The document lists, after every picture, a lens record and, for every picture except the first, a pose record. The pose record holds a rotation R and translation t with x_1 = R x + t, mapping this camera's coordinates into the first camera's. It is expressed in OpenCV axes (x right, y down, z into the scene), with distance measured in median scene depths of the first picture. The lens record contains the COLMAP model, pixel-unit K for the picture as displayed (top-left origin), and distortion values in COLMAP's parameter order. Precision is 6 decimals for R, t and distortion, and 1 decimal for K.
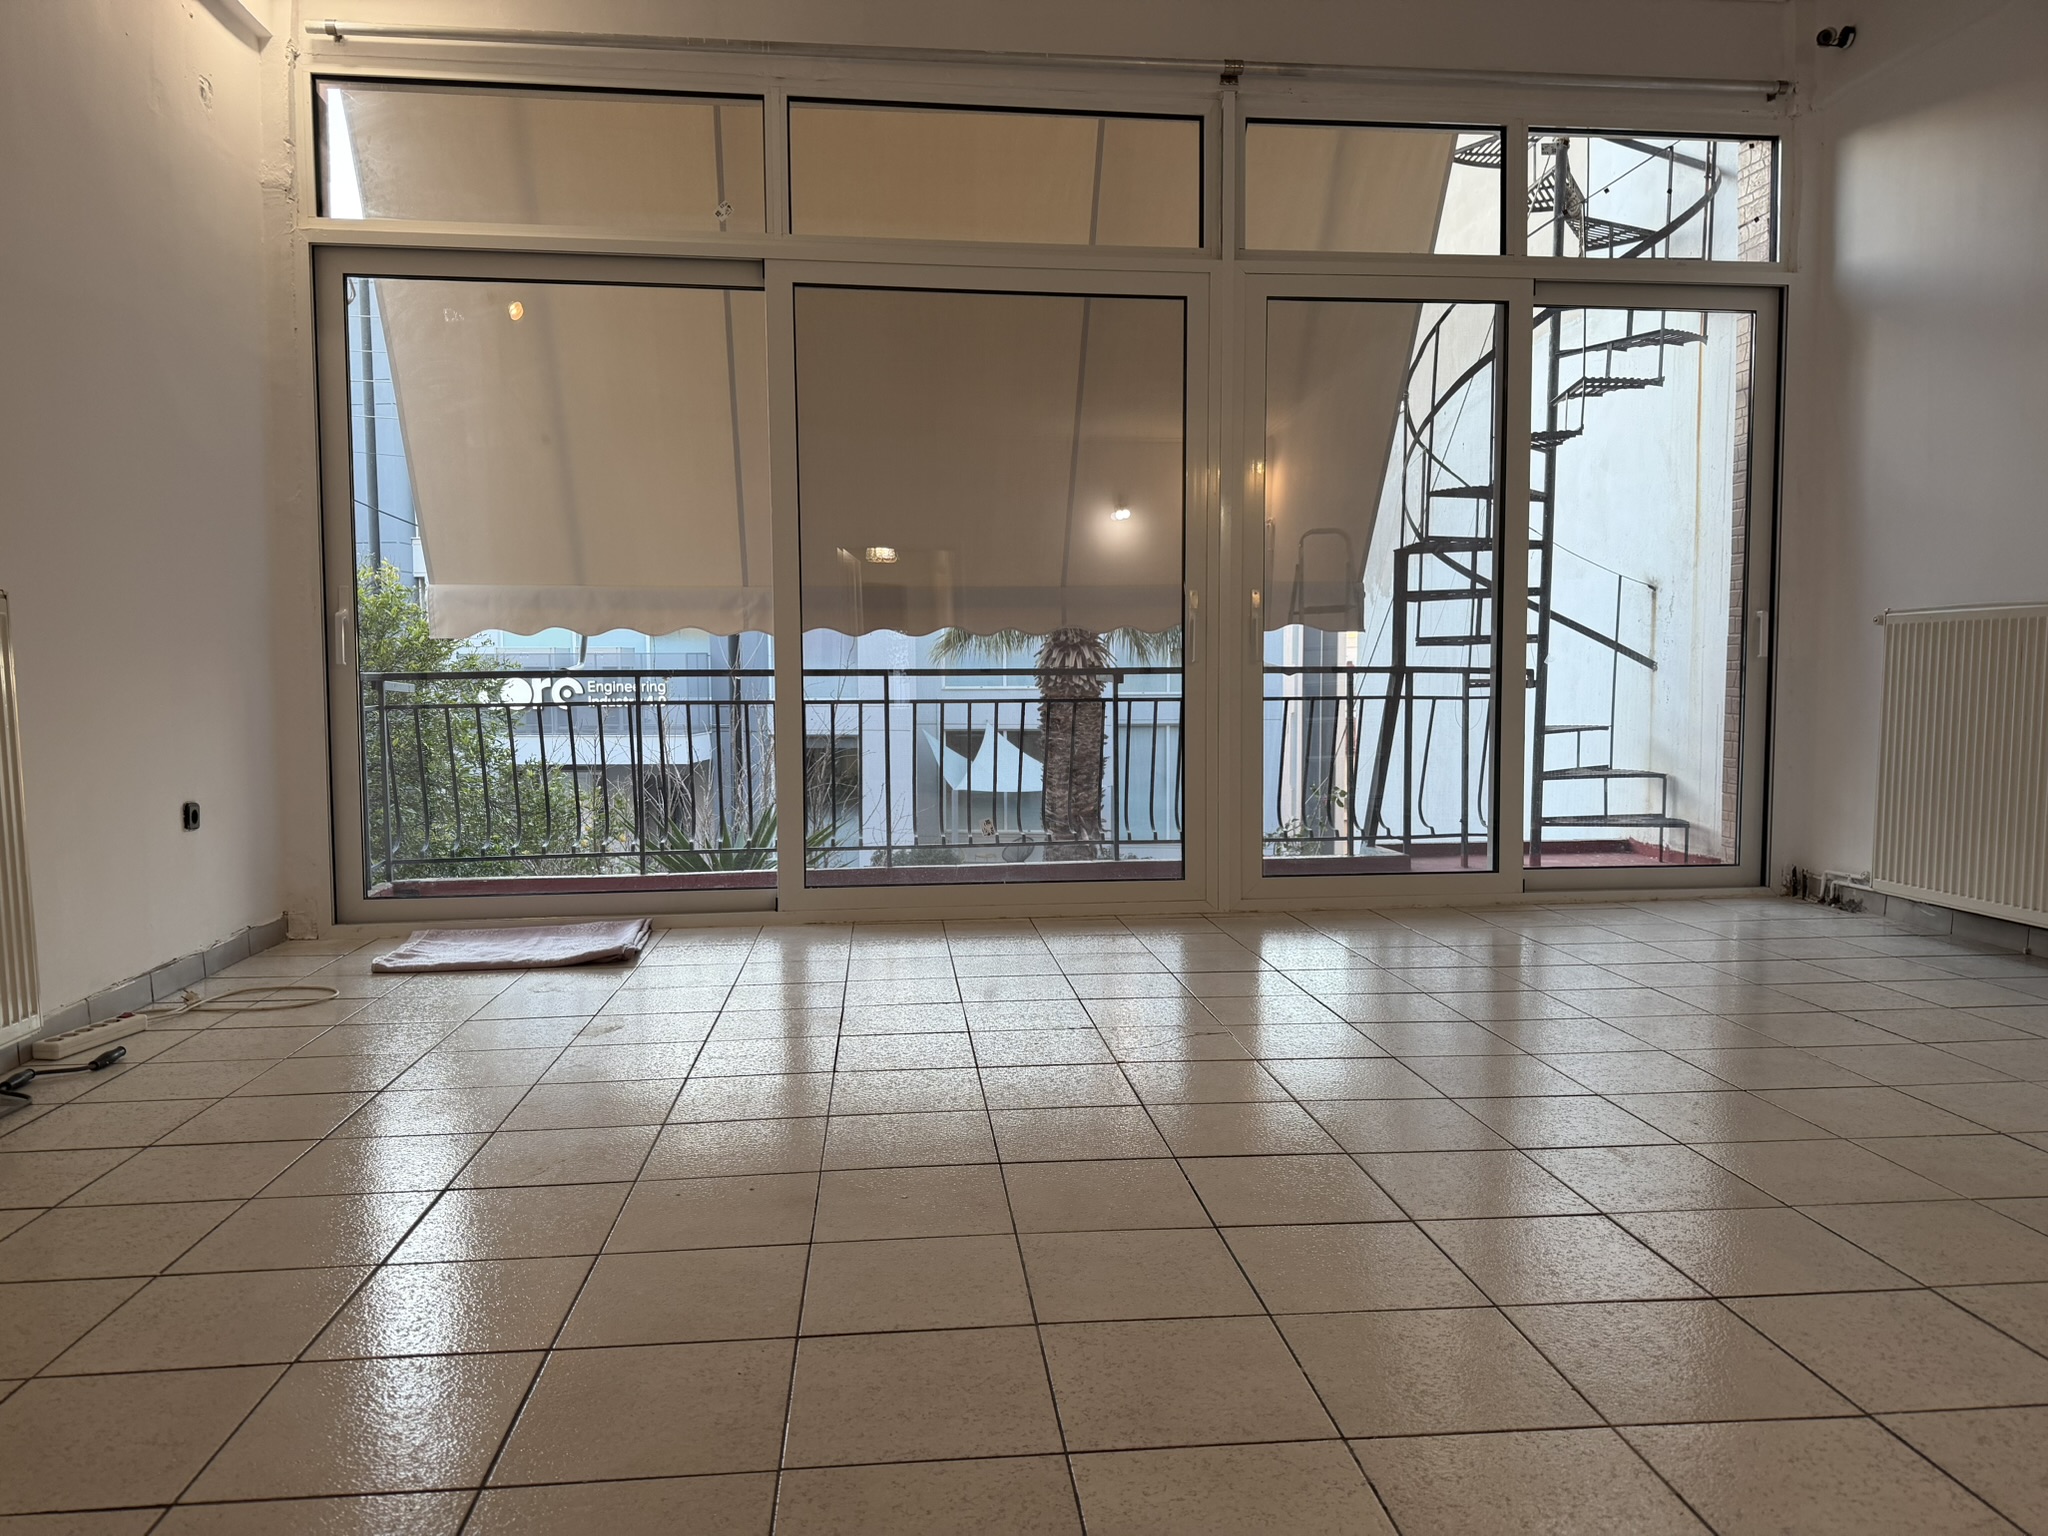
lens RADIAL K [[1438.7, 0, 1016.3], [0, 1438.7, 780.4], [0, 0, 1]] dist [0.022621, -0.032240]
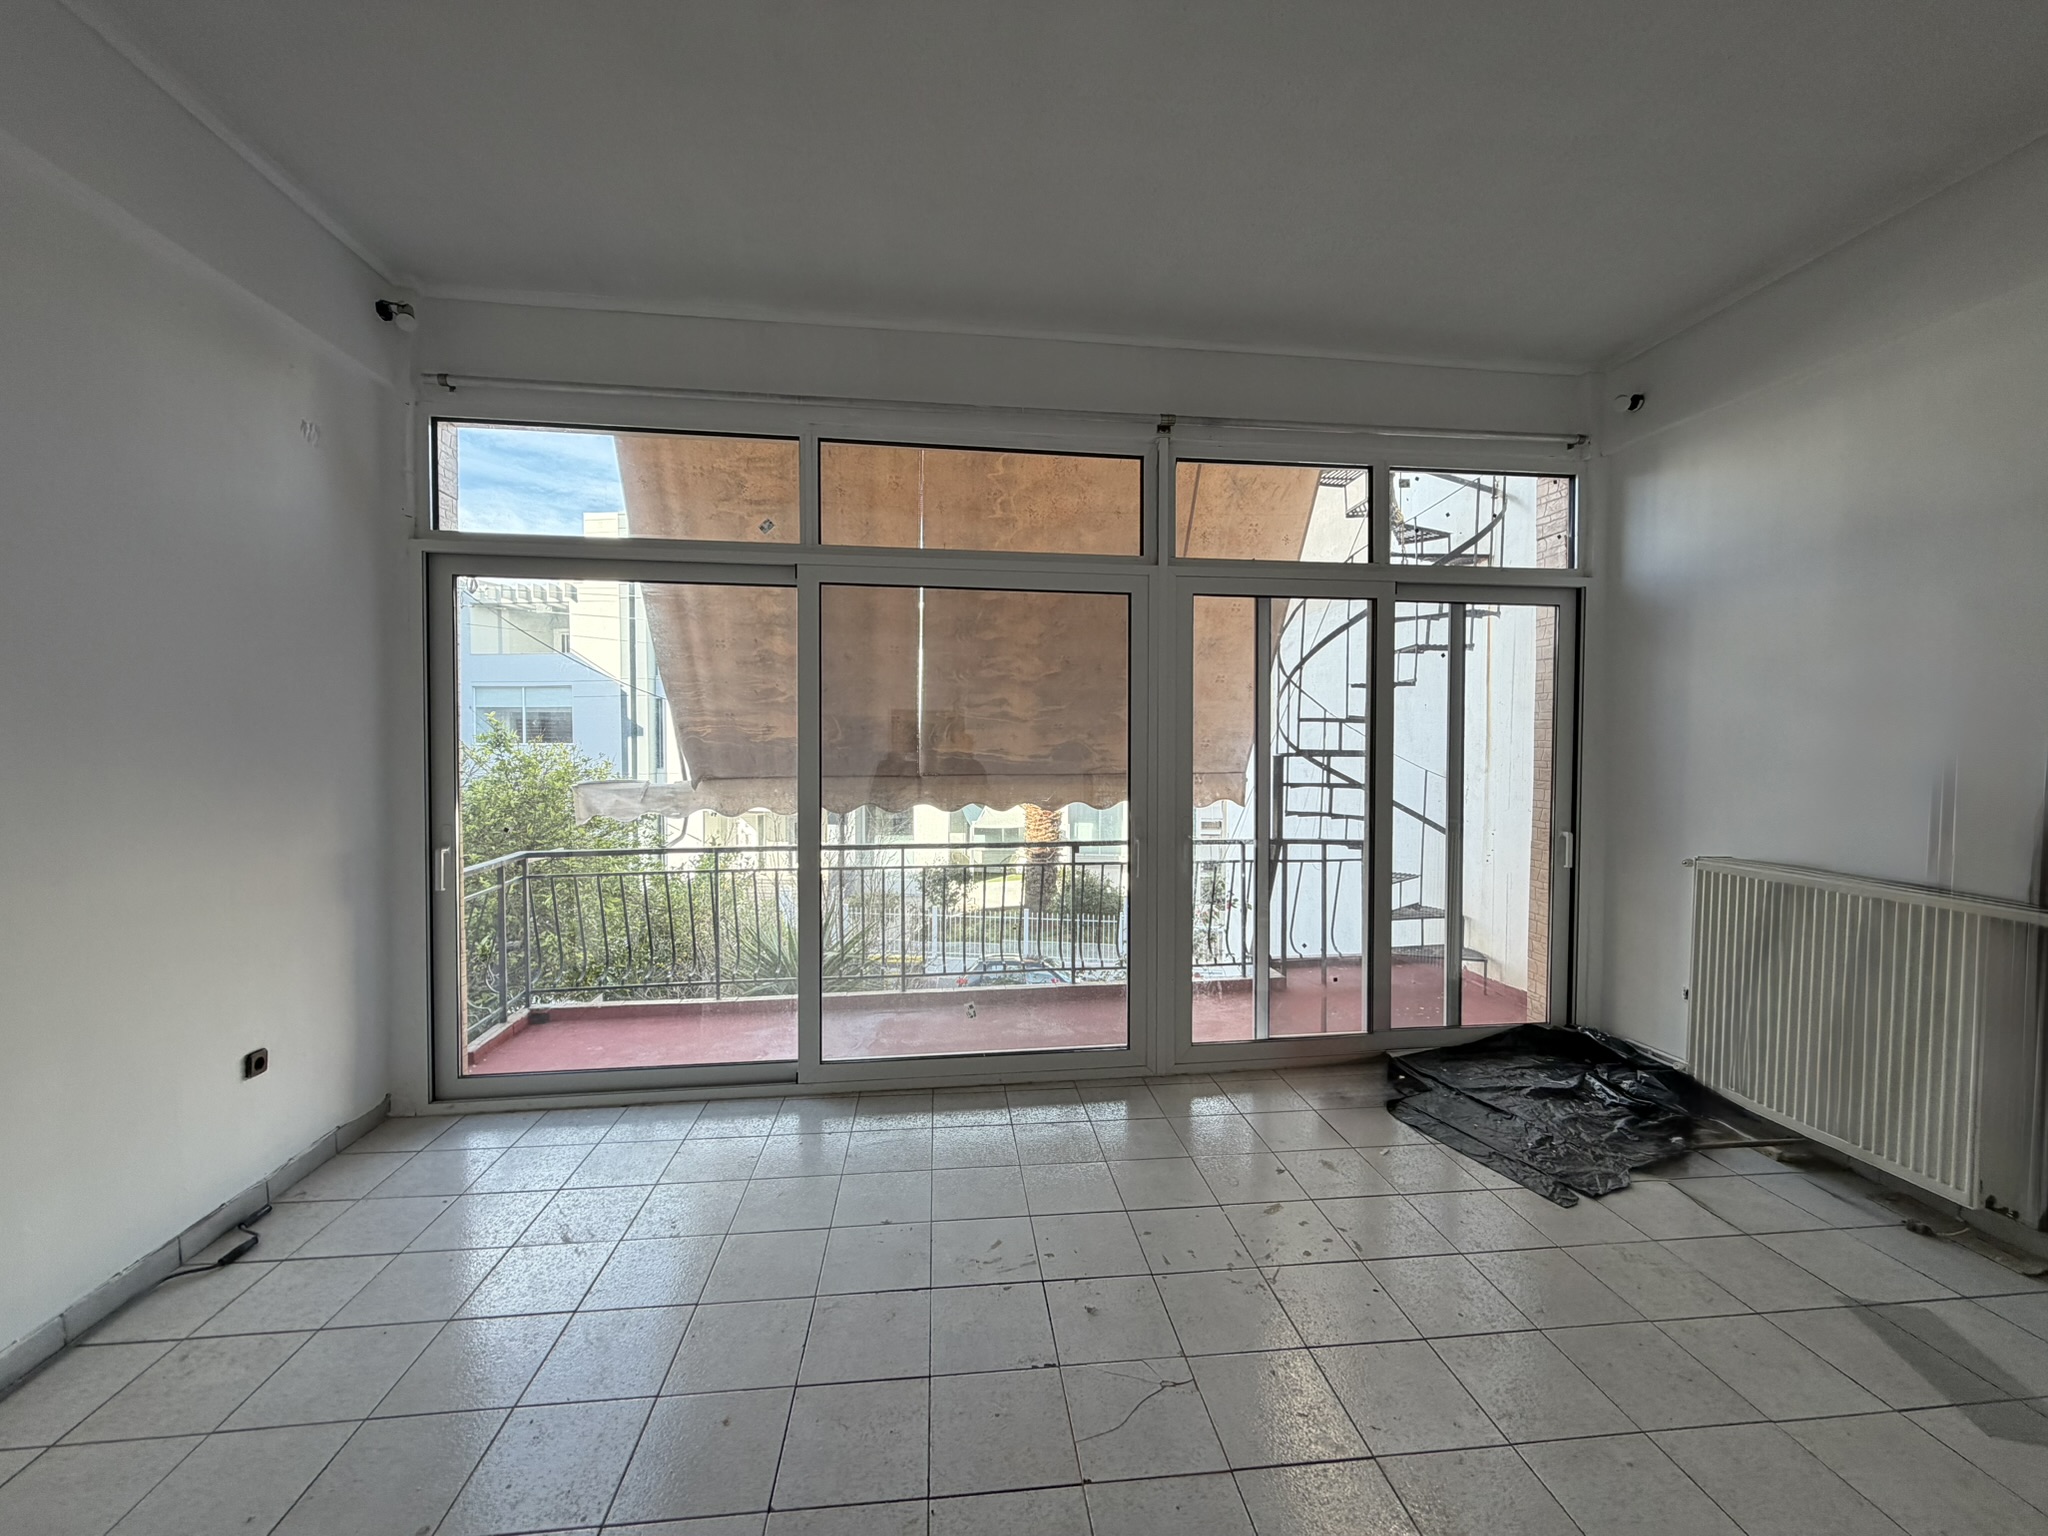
lens RADIAL K [[814.6, 0, 1030.6], [0, 814.6, 774.4], [0, 0, 1]] dist [-0.001202, 0.000102]
pose [[0.999770, 0.003540, 0.021131, 0.012680], [-0.002668, 0.999150, -0.041144, -0.129054], [-0.021259, 0.041078, 0.998930, 0.254152]]
